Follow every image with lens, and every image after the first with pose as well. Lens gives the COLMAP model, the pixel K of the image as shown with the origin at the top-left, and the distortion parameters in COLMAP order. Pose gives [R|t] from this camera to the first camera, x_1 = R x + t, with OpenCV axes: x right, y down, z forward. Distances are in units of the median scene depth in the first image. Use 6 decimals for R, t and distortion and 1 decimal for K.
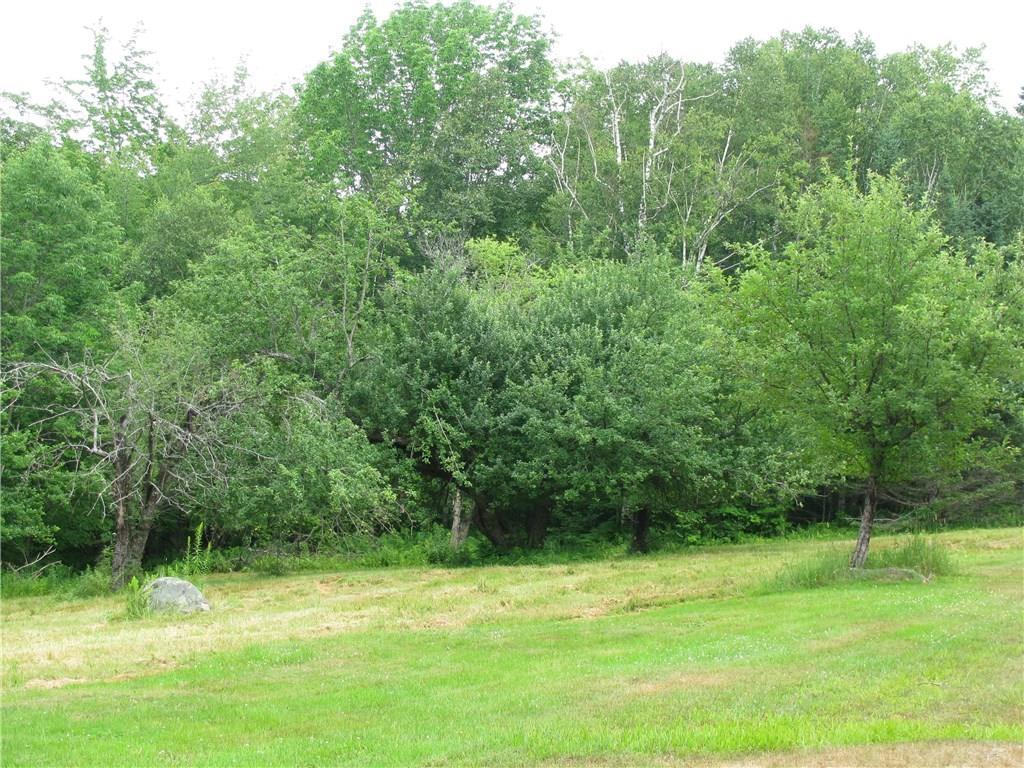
lens RADIAL K [[2018.0, 0, 512.0], [0, 2018.0, 384.0], [0, 0, 1]] dist [-0.070862, 0.180999]
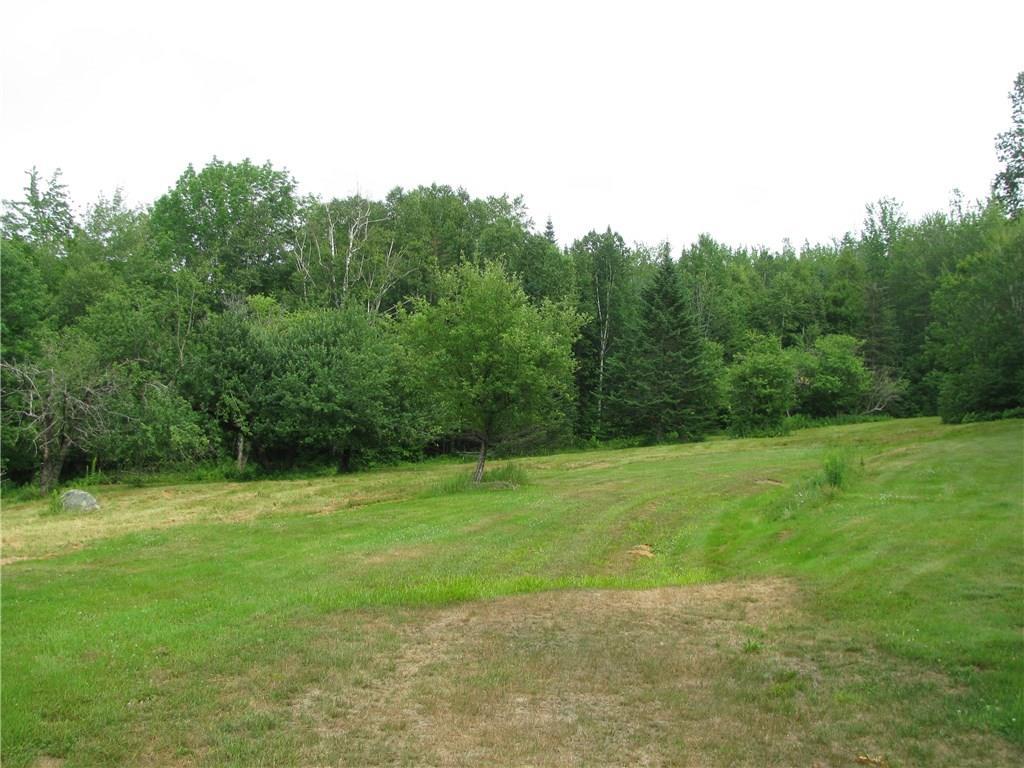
lens RADIAL K [[1087.1, 0, 512.0], [0, 1087.1, 384.0], [0, 0, 1]] dist [-0.216394, 0.261641]
pose [[0.974464, 0.004912, 0.224490, -0.009336], [-0.006124, 0.999970, 0.004700, 0.000273], [-0.224460, -0.005955, 0.974465, 0.040339]]
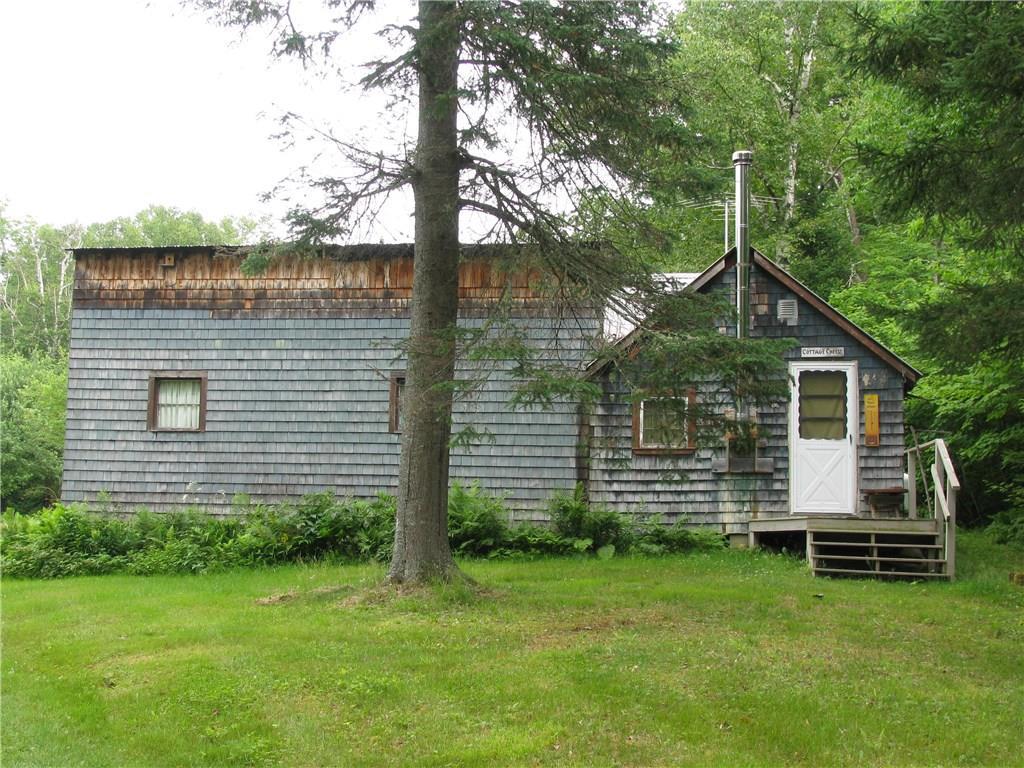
lens RADIAL K [[1593.1, 0, 512.0], [0, 1593.1, 384.0], [0, 0, 1]] dist [-0.126413, 0.455818]
pose [[0.956571, -0.016267, 0.291046, 0.066831], [0.020414, 0.999729, -0.011216, -0.016584], [-0.290784, 0.016670, 0.956643, -0.561909]]
